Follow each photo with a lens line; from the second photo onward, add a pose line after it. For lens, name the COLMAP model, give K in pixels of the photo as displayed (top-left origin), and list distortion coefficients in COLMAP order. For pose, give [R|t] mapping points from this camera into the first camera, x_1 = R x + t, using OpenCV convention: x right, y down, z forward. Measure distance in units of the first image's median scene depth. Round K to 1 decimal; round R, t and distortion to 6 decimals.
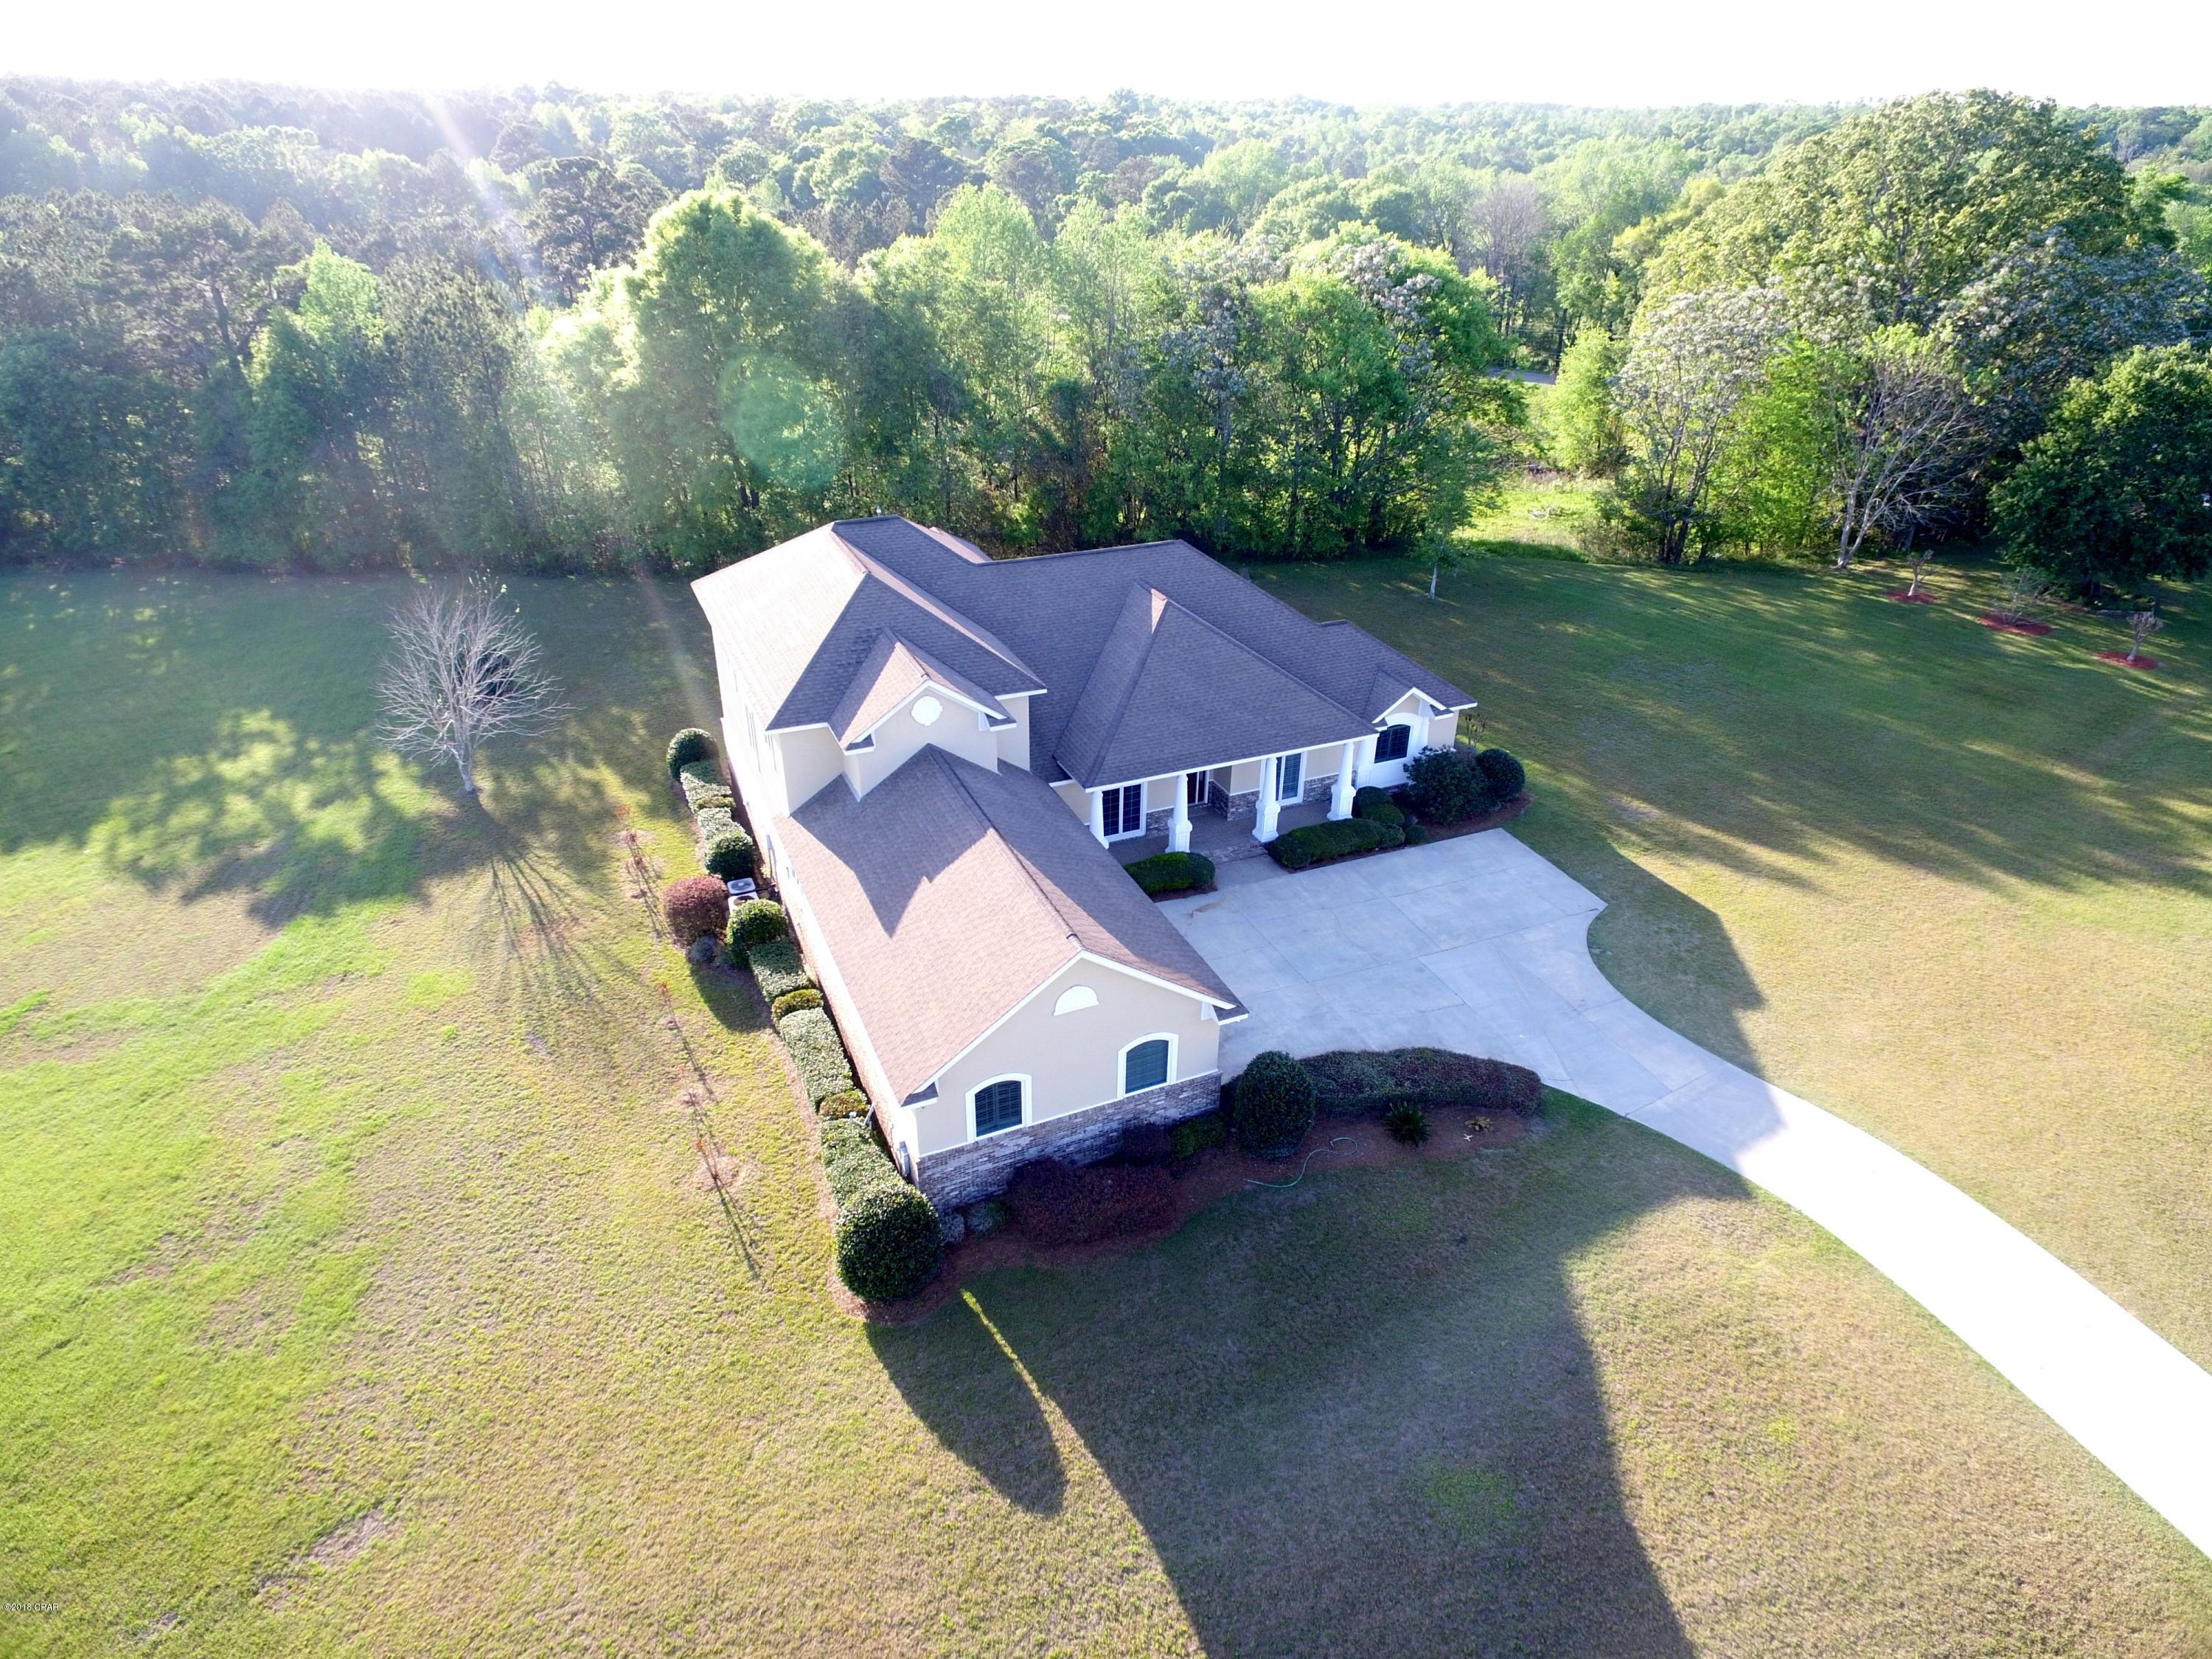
lens RADIAL K [[1257.5, 0, 1109.4], [0, 1257.5, 833.0], [0, 0, 1]] dist [-0.021013, 0.002480]
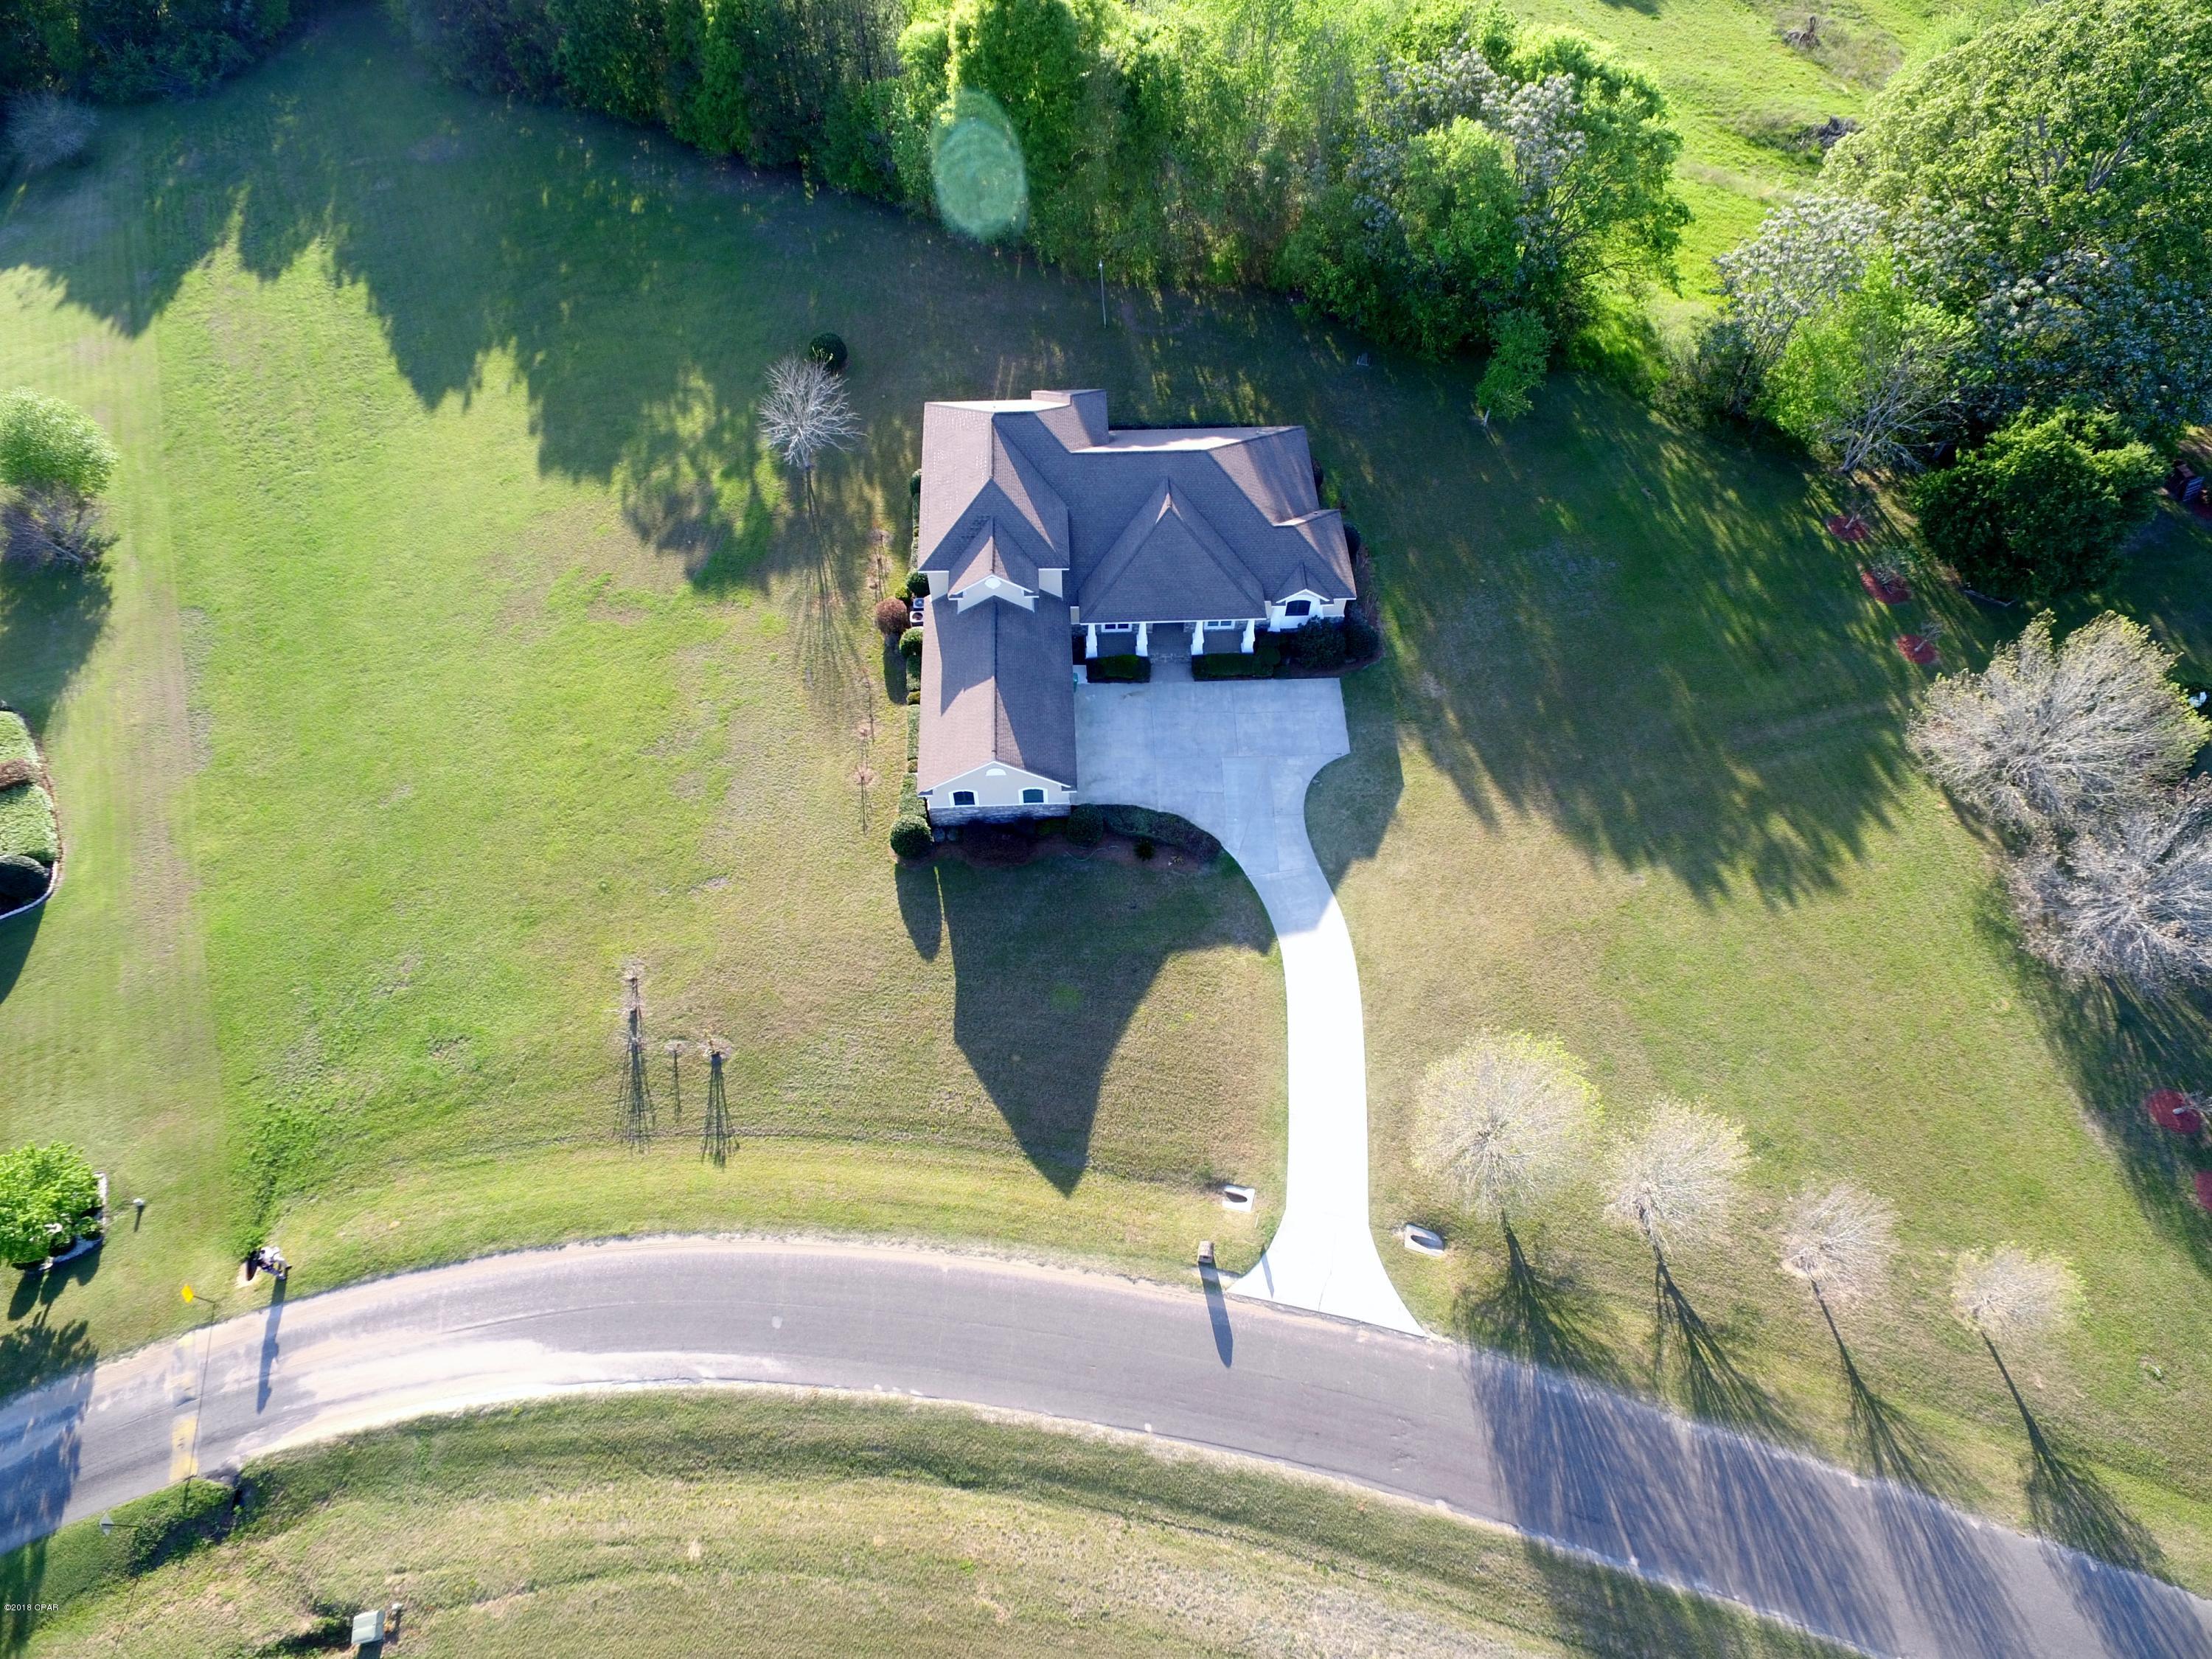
lens RADIAL K [[1257.5, 0, 1110.4], [0, 1257.5, 819.8], [0, 0, 1]] dist [-0.021013, 0.002480]
pose [[0.931846, 0.313234, -0.183160, 0.493944], [-0.183665, 0.842506, 0.506410, -0.803848], [0.312938, -0.438256, 0.842616, -0.757000]]
